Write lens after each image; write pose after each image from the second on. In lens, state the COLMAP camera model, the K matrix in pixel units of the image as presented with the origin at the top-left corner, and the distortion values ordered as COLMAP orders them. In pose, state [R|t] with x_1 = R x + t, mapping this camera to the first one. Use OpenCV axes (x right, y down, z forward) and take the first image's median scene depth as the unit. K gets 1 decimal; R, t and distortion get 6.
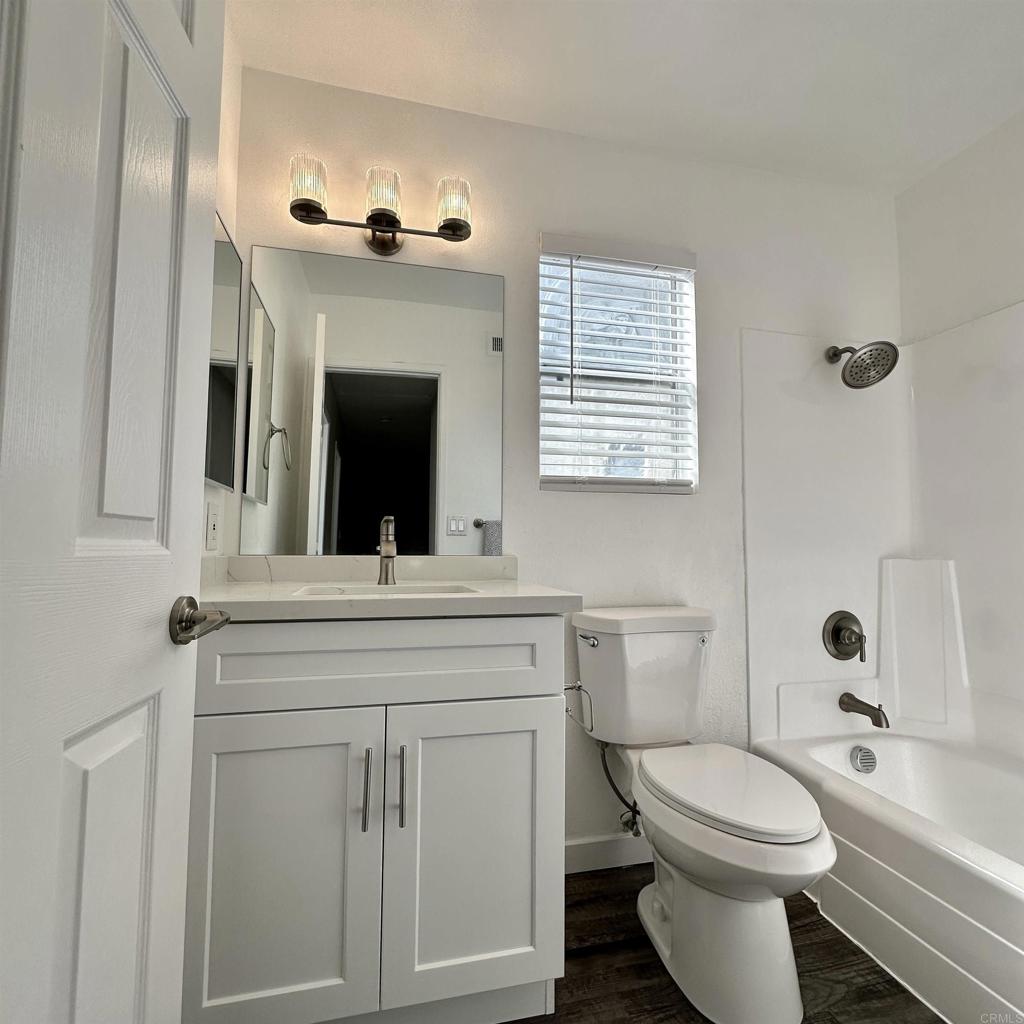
lens RADIAL K [[545.9, 0, 513.3], [0, 545.9, 511.3], [0, 0, 1]] dist [-0.003620, 0.000023]
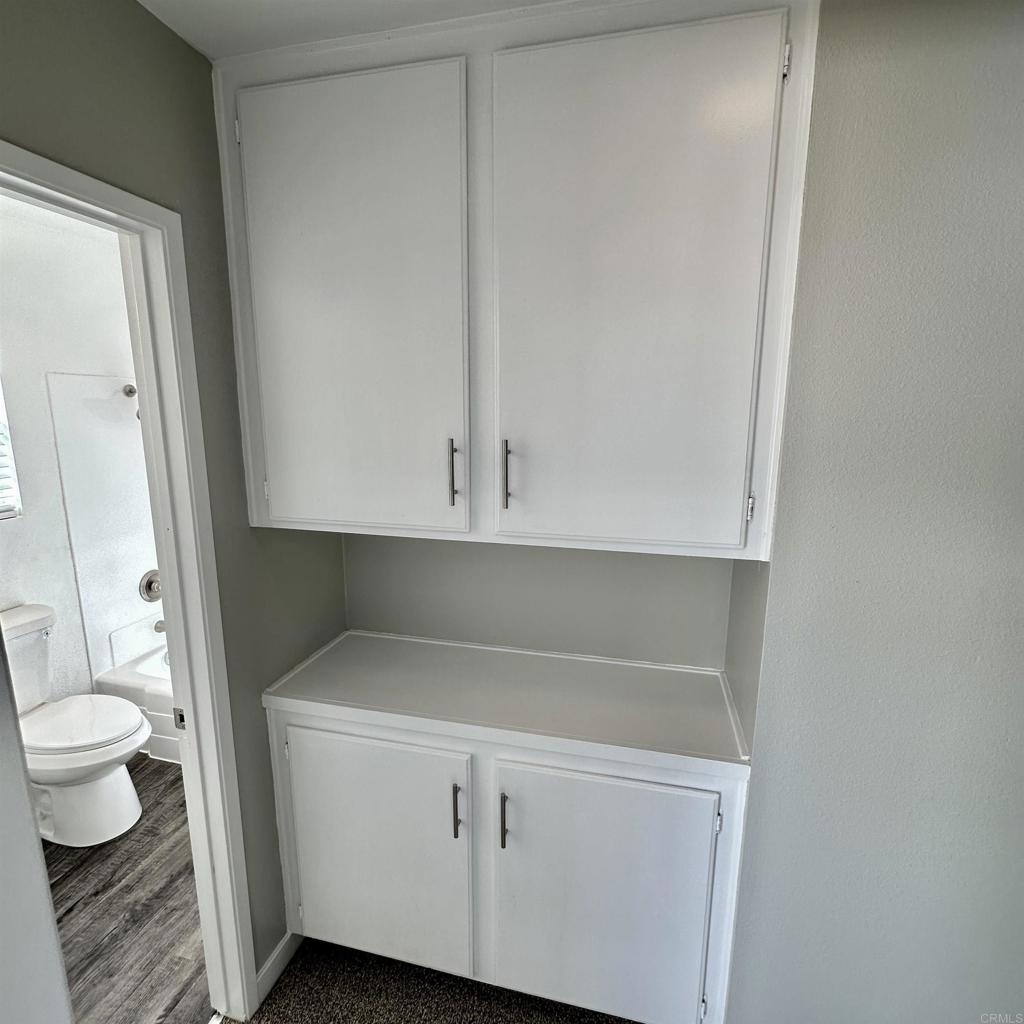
lens RADIAL K [[545.9, 0, 513.3], [0, 545.9, 511.3], [0, 0, 1]] dist [-0.003620, 0.000023]
pose [[0.455434, -0.171477, 0.873599, -0.235343], [-0.064790, 0.972289, 0.224626, -0.396813], [-0.887909, -0.158903, 0.431703, -0.529828]]
